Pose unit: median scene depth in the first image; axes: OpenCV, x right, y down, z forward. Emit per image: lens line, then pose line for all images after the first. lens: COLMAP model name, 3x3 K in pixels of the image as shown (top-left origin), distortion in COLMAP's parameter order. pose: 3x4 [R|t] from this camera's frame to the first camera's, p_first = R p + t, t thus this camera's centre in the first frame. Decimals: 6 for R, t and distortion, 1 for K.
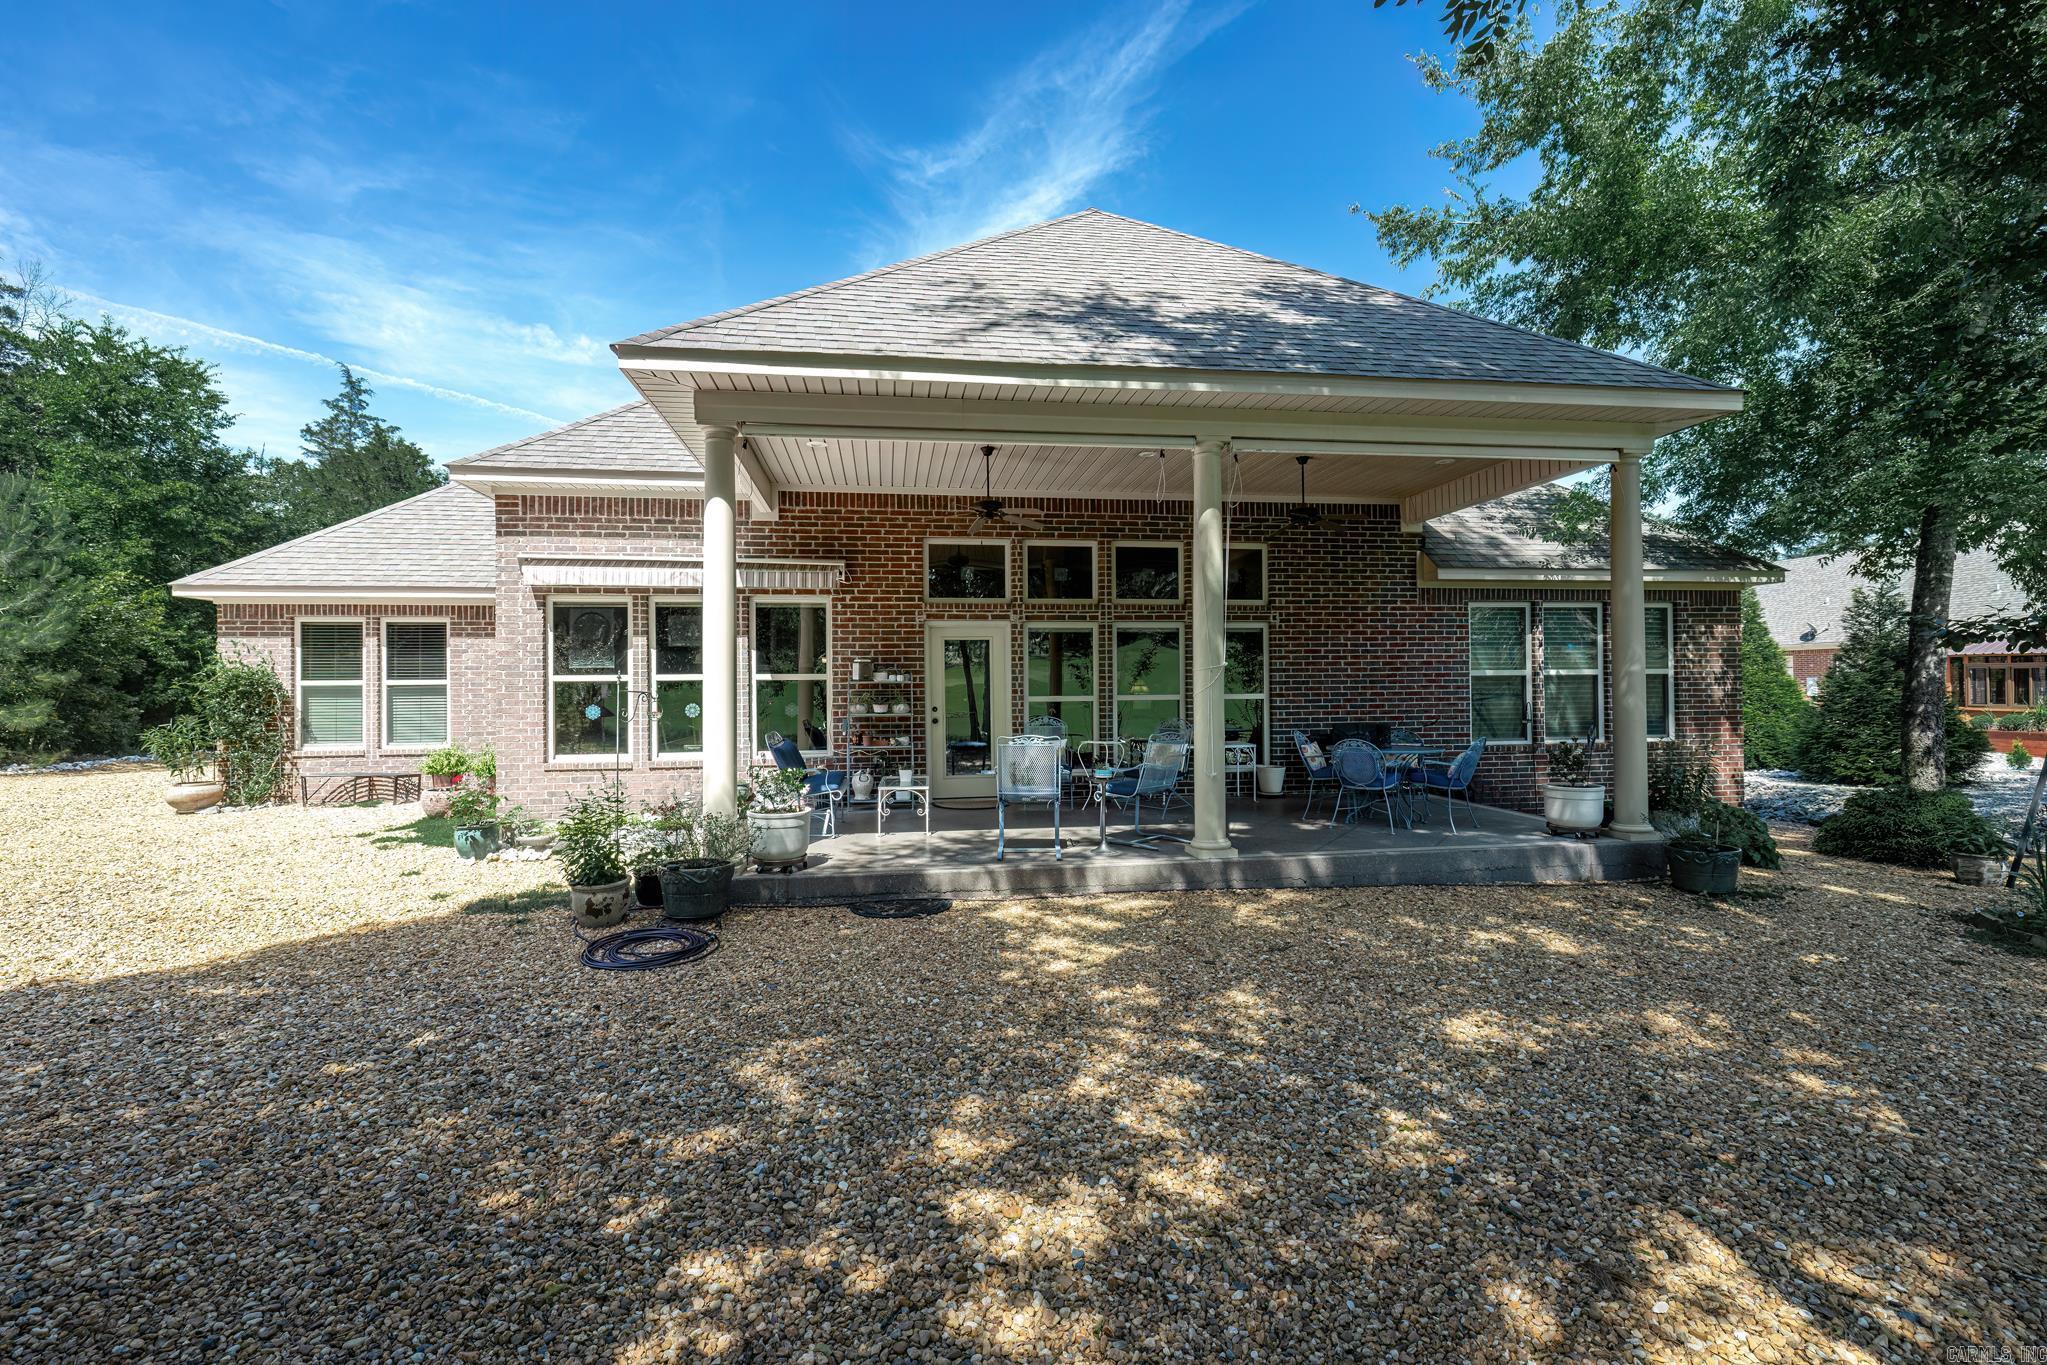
lens RADIAL K [[909.5, 0, 1066.2], [0, 909.5, 702.0], [0, 0, 1]] dist [-0.021069, 0.026006]
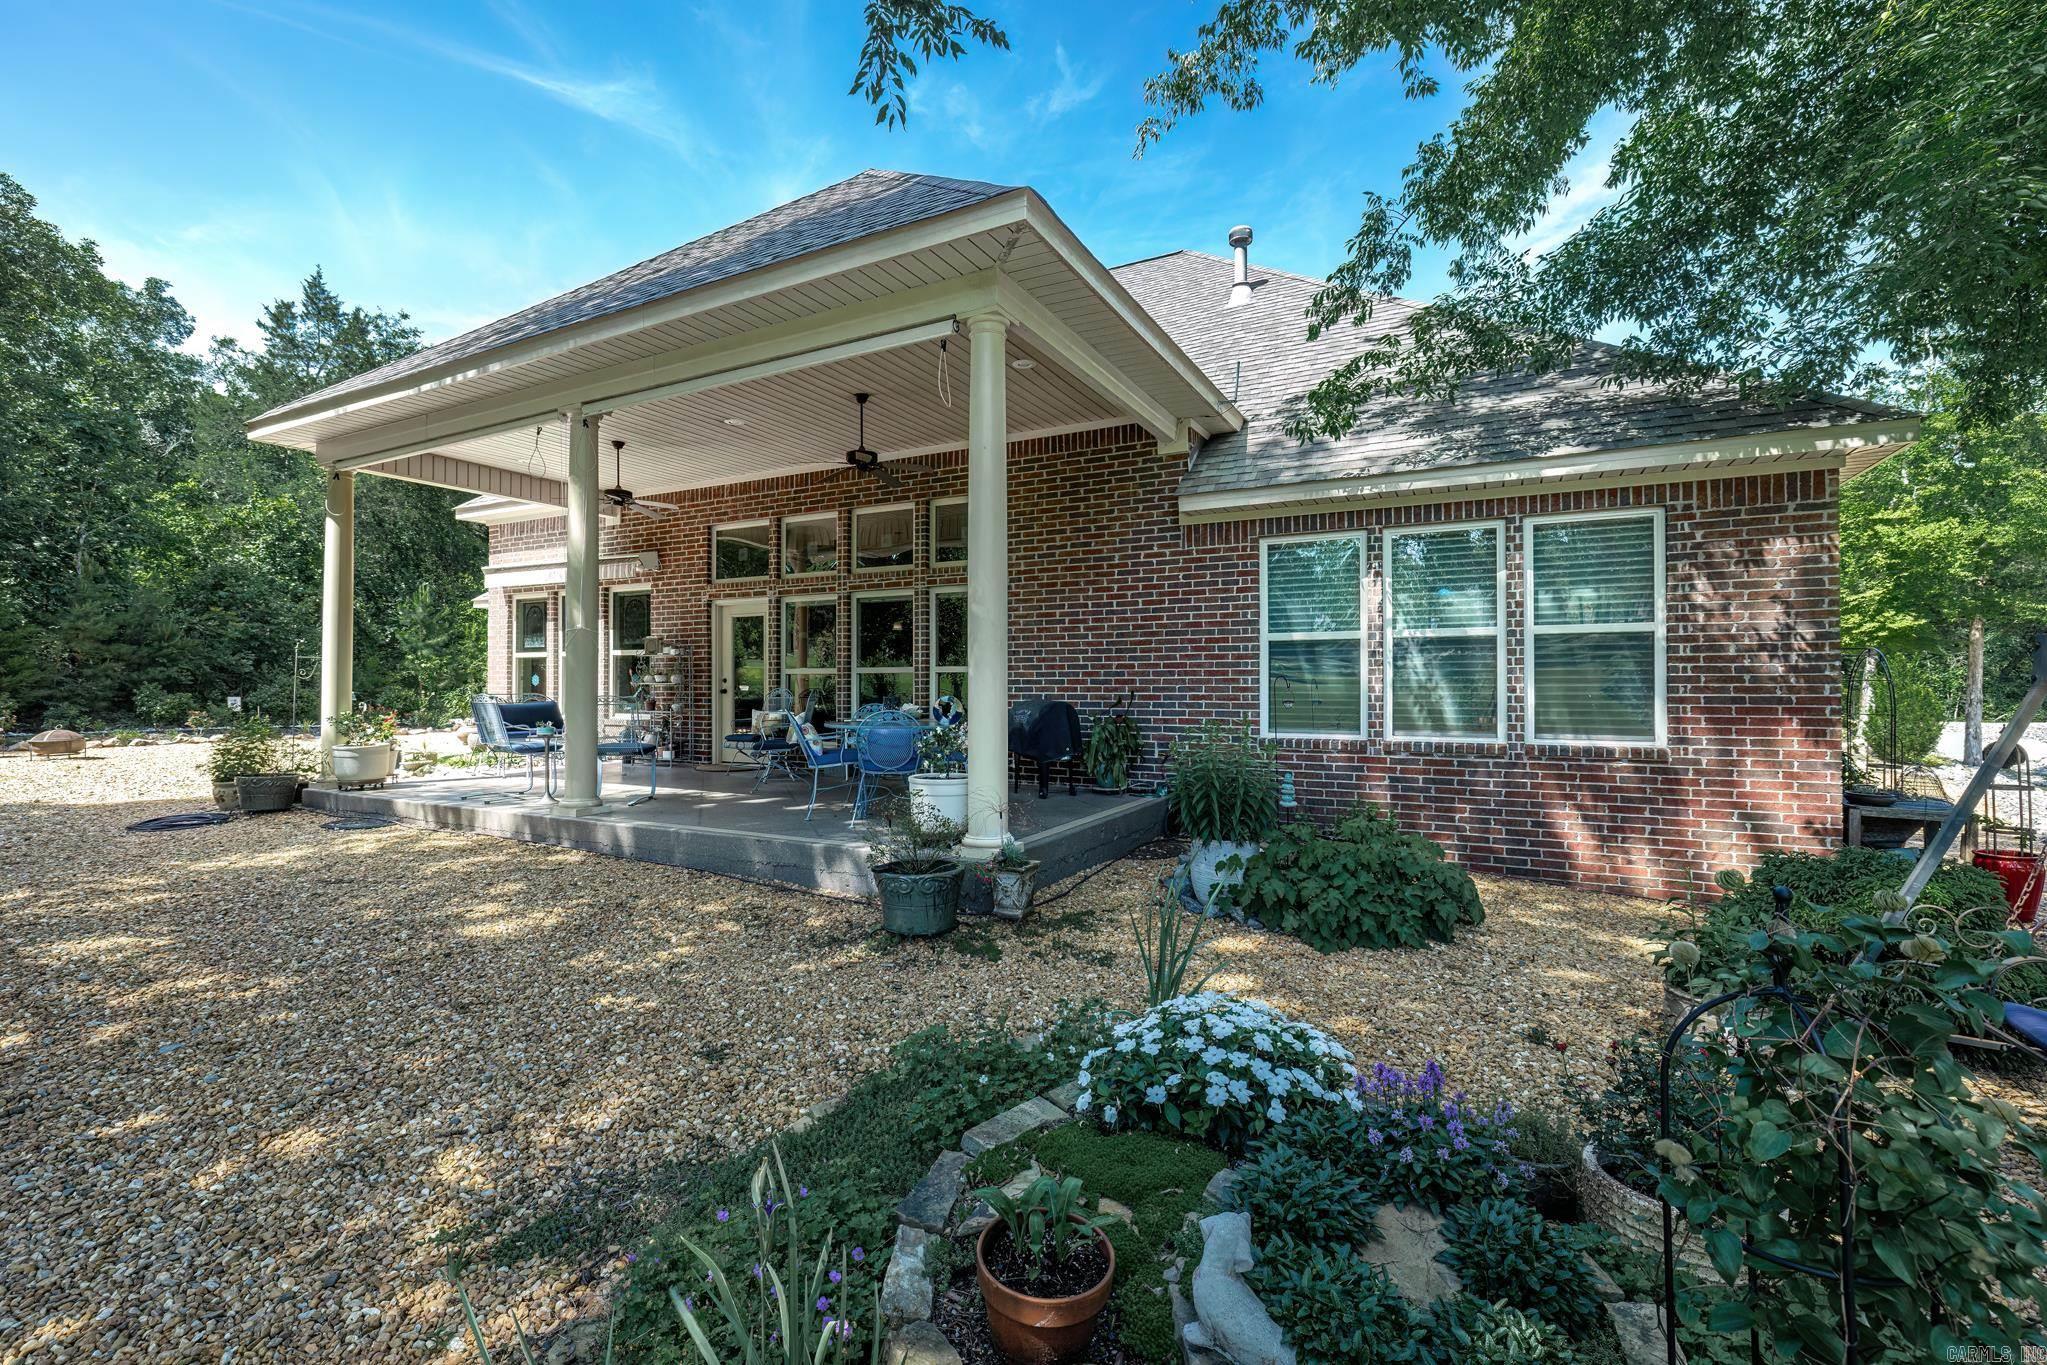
lens RADIAL K [[909.5, 0, 1066.2], [0, 909.5, 702.0], [0, 0, 1]] dist [-0.021069, 0.026006]
pose [[0.802140, 0.024964, -0.596613, 0.796666], [-0.000593, 0.999159, 0.041010, -0.010880], [0.597135, -0.032542, 0.801480, 0.351034]]
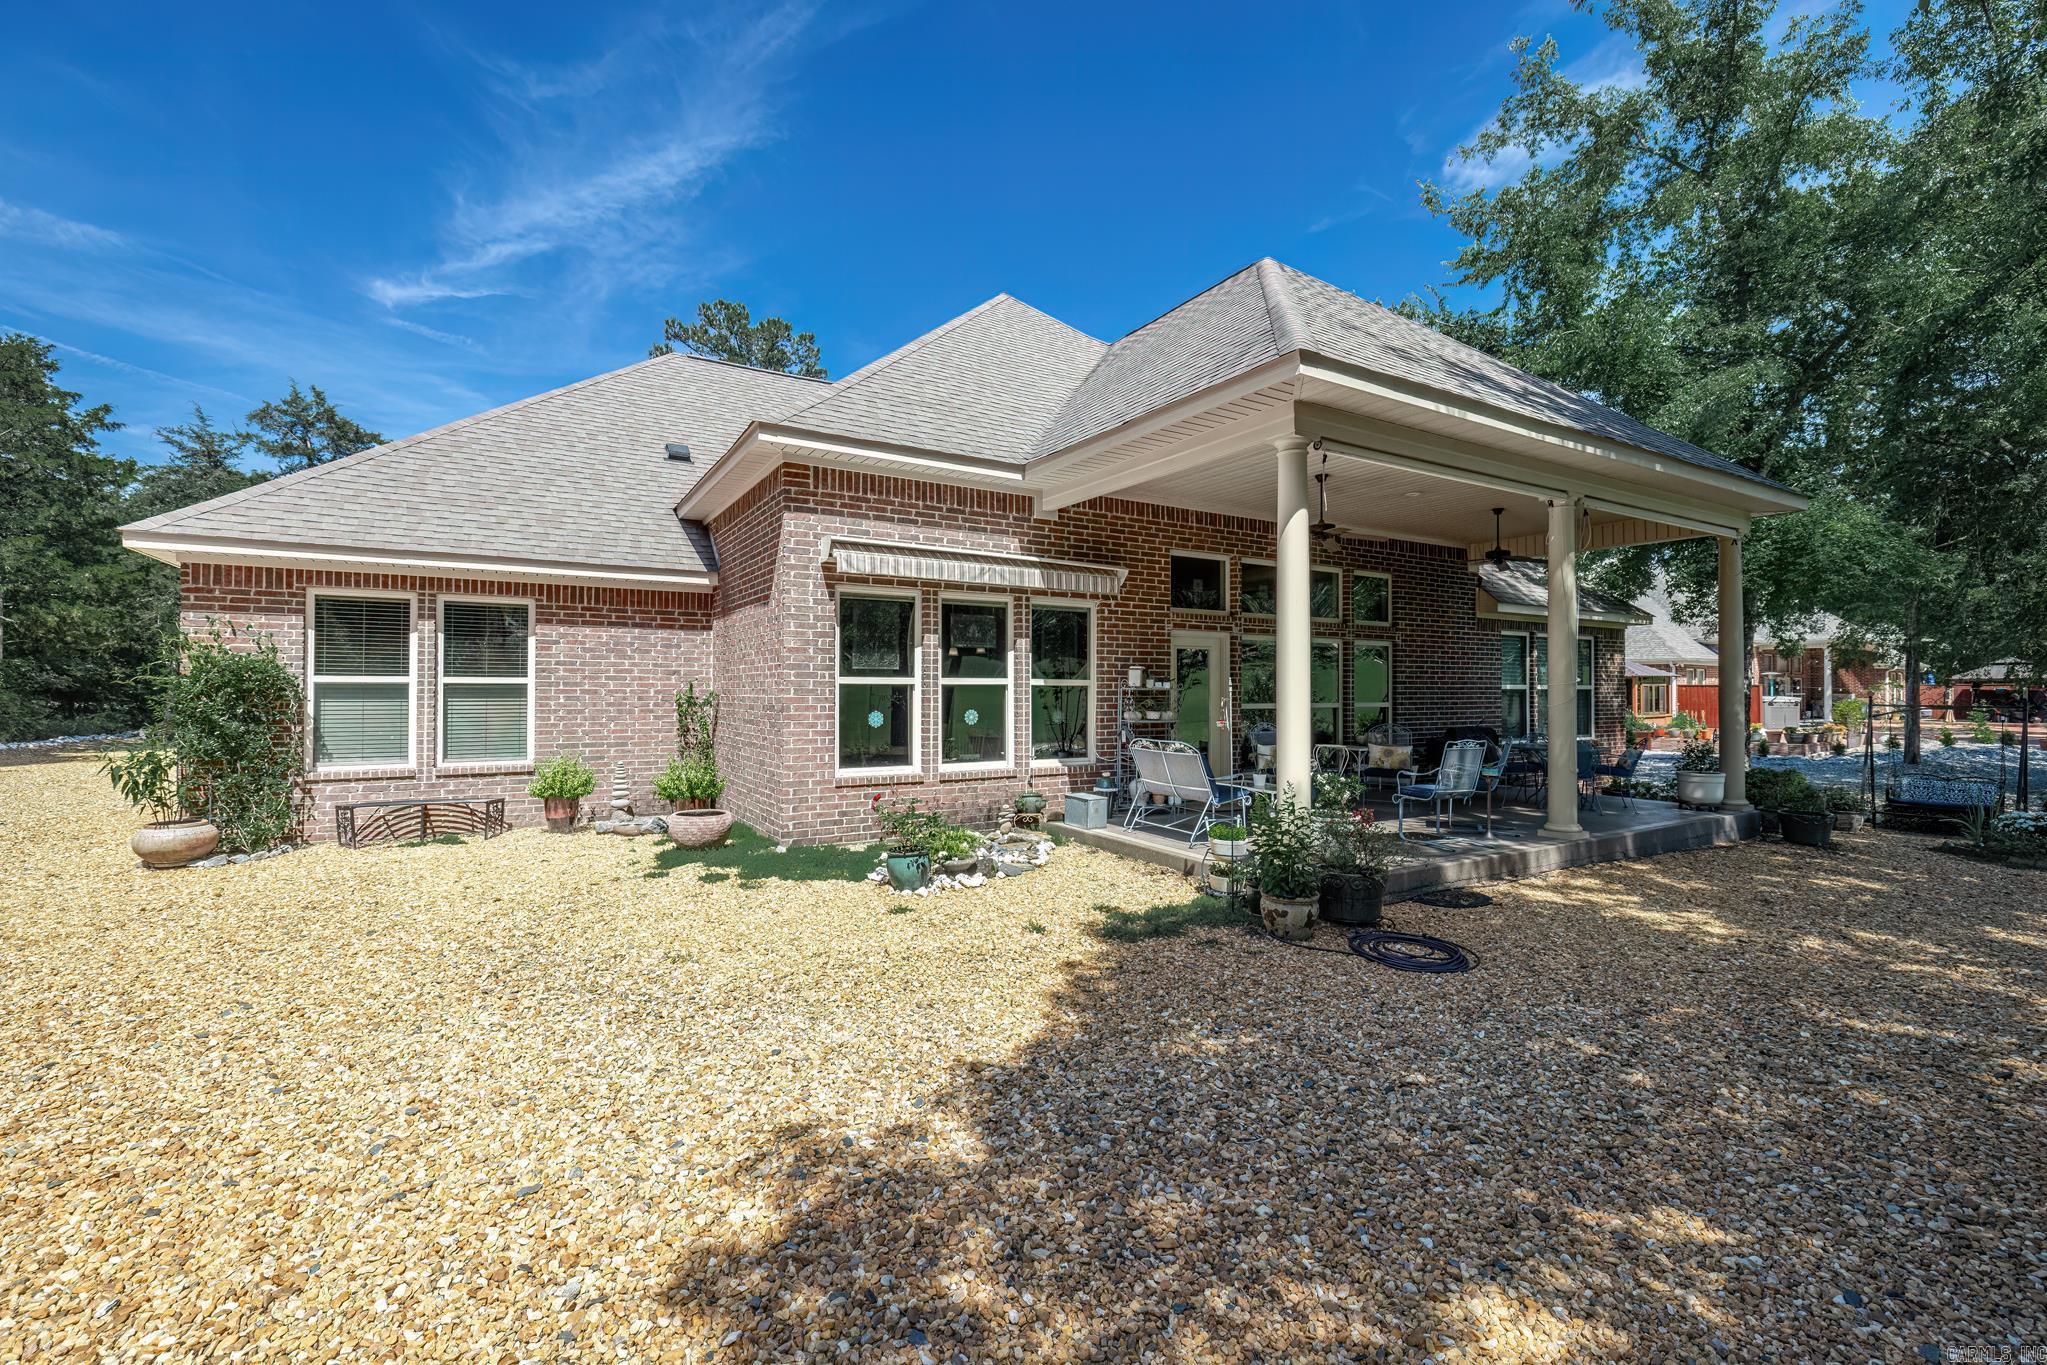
lens RADIAL K [[909.5, 0, 1066.2], [0, 909.5, 702.0], [0, 0, 1]] dist [-0.021069, 0.026006]
pose [[0.915093, 0.006980, 0.403184, -0.630774], [-0.004142, 0.999960, -0.007910, 0.000780], [-0.403223, 0.005568, 0.915085, 0.102641]]
